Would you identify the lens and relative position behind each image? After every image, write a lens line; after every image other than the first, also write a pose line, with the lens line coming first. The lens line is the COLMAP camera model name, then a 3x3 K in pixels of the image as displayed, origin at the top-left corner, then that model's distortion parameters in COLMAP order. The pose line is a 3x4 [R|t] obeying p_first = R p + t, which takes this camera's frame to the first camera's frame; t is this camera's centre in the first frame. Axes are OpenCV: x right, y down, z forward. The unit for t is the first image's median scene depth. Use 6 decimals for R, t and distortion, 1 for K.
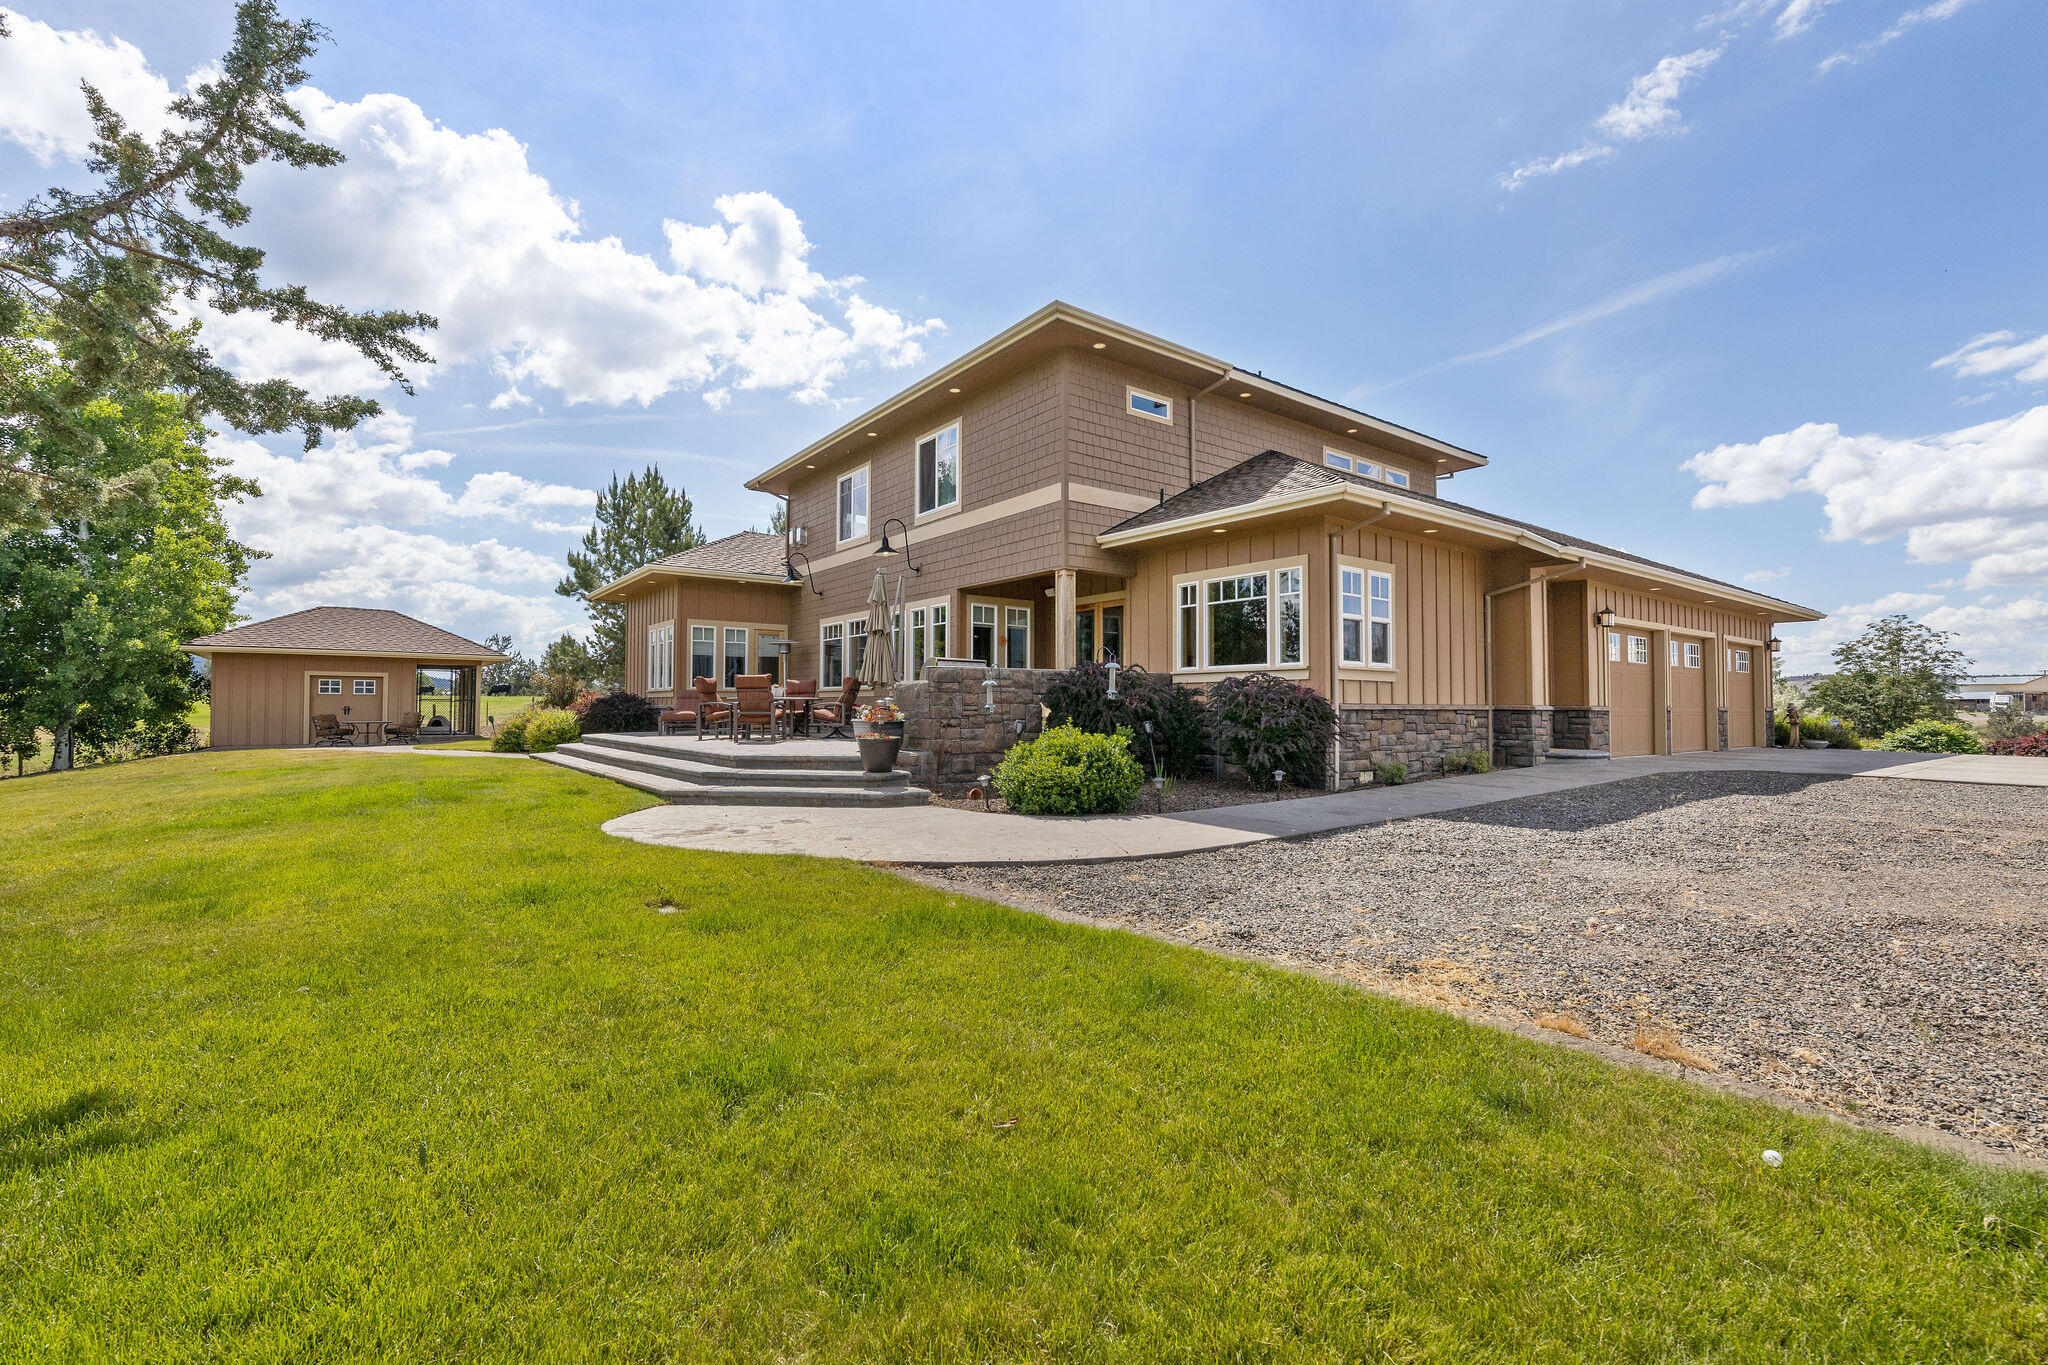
lens RADIAL K [[869.0, 0, 1024.0], [0, 869.0, 682.5], [0, 0, 1]] dist [0.002007, 0.000448]
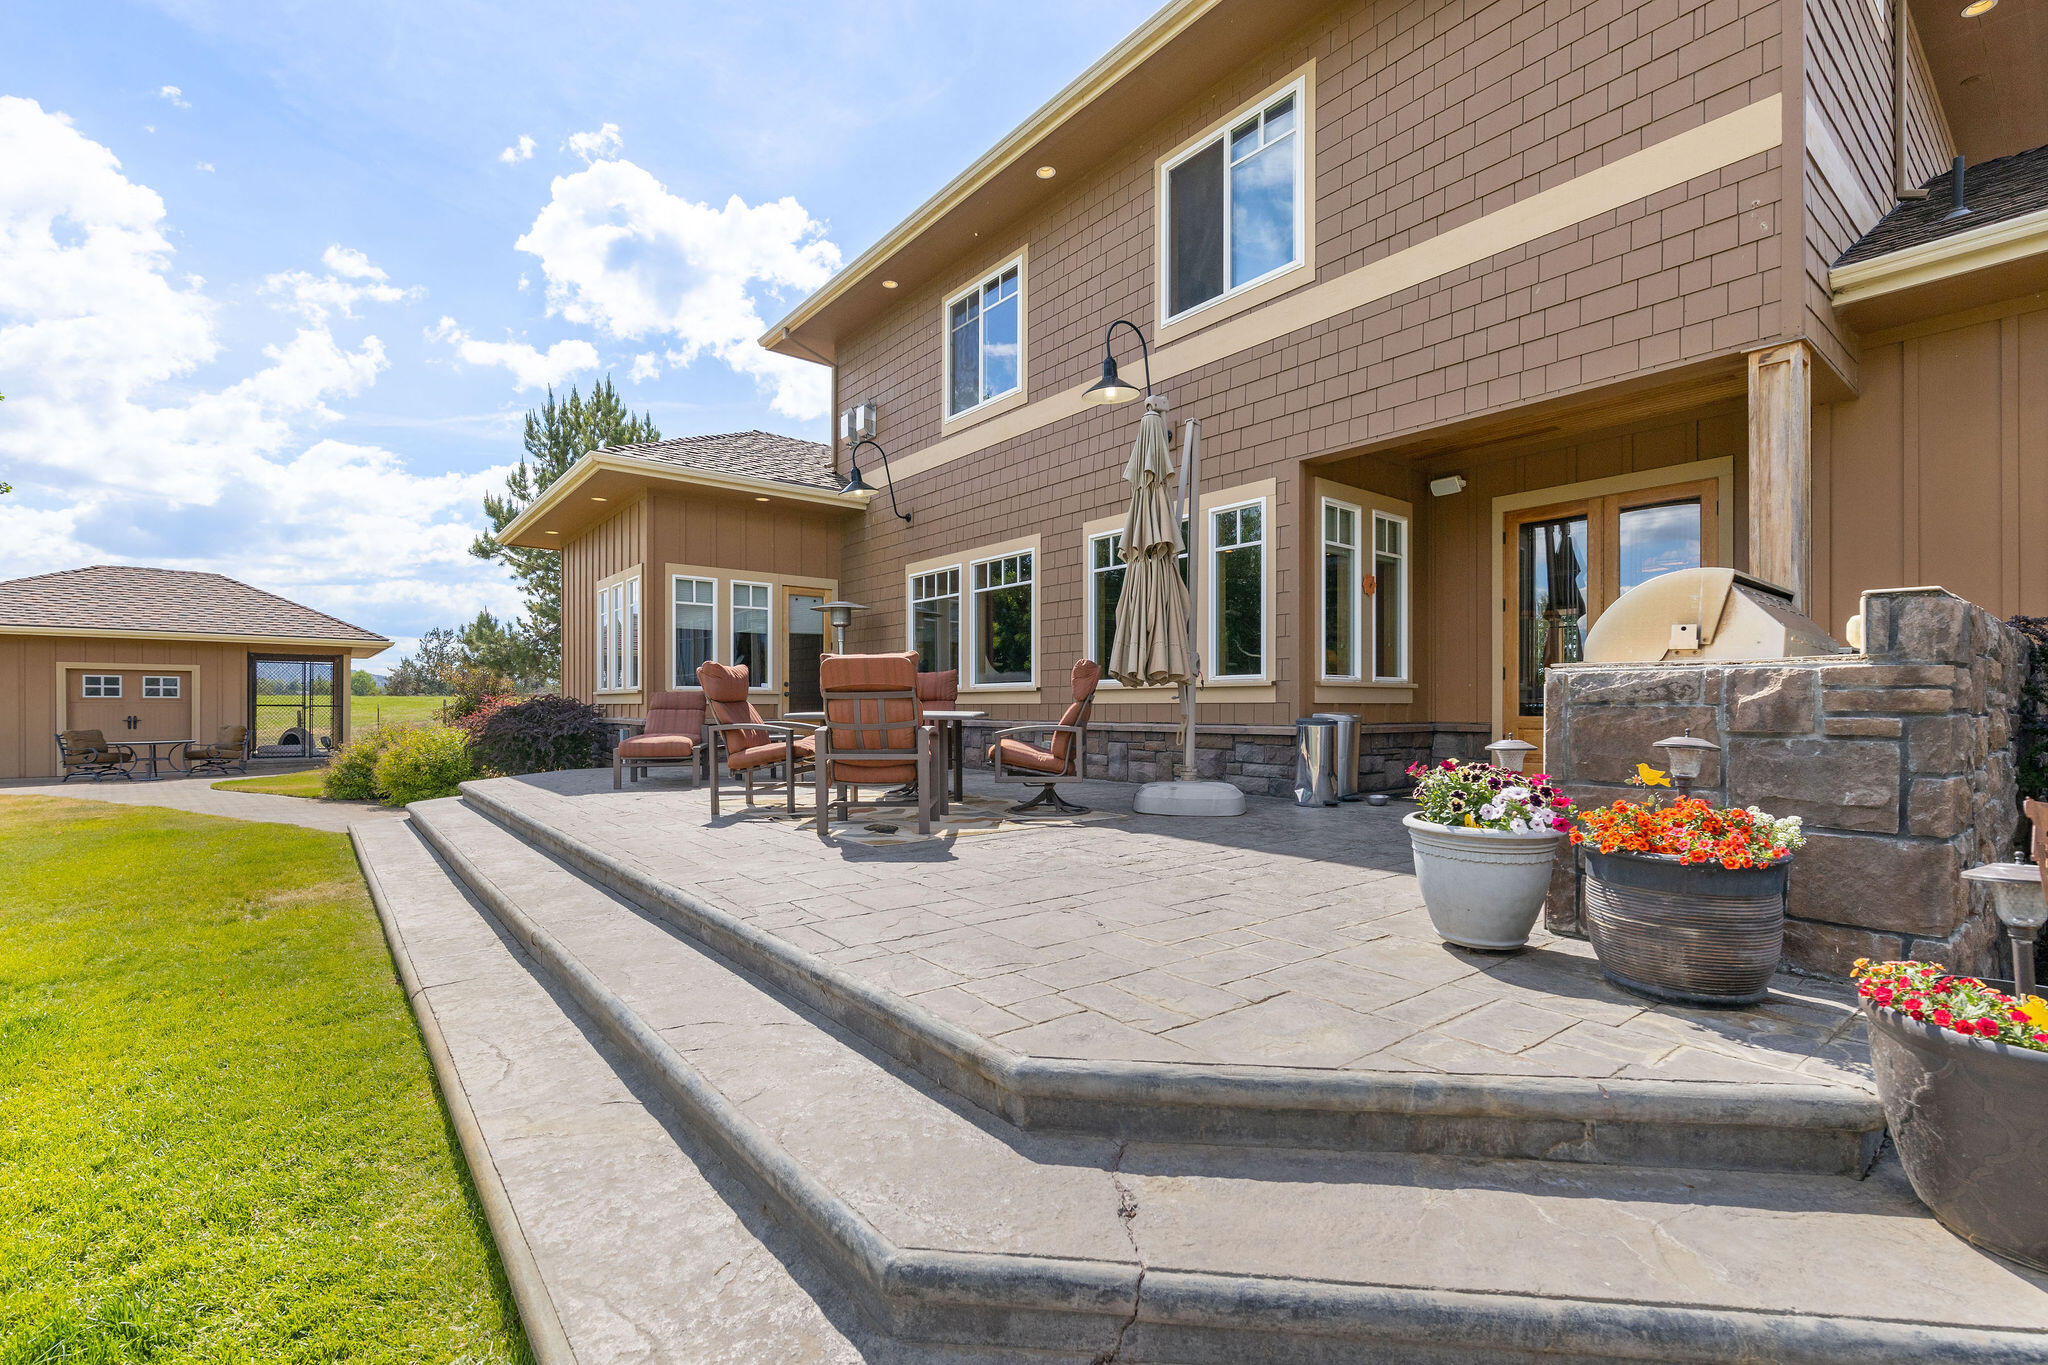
lens RADIAL K [[891.6, 0, 1031.3], [0, 891.6, 704.5], [0, 0, 1]] dist [0.001275, -0.000016]
pose [[0.999384, -0.003252, 0.034958, -0.168028], [0.002258, 0.999594, 0.028418, 0.001217], [-0.035036, -0.028321, 0.998985, 0.406002]]
